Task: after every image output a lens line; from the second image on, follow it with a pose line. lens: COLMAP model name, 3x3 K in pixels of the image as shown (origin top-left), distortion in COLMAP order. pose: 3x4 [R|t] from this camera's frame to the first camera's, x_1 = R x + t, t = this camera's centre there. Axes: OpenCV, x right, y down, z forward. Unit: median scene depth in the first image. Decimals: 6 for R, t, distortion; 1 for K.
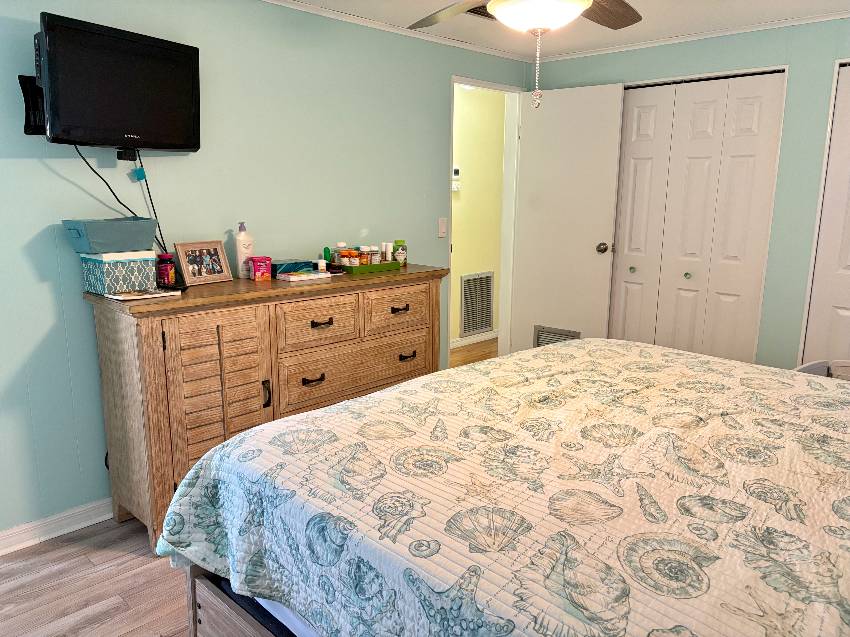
lens RADIAL K [[656.2, 0, 425.0], [0, 656.2, 318.5], [0, 0, 1]] dist [0.006702, -0.012381]
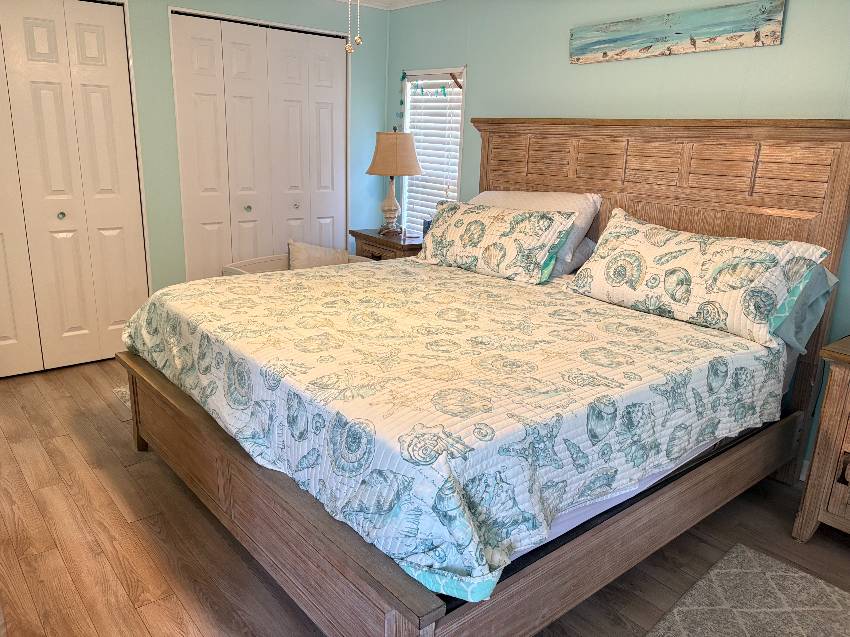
lens RADIAL K [[656.2, 0, 425.0], [0, 656.2, 318.5], [0, 0, 1]] dist [0.006702, -0.012381]
pose [[0.086741, -0.276120, 0.957201, -1.256315], [0.160976, 0.952081, 0.260056, -0.225929], [-0.983139, 0.131529, 0.127033, 1.054111]]
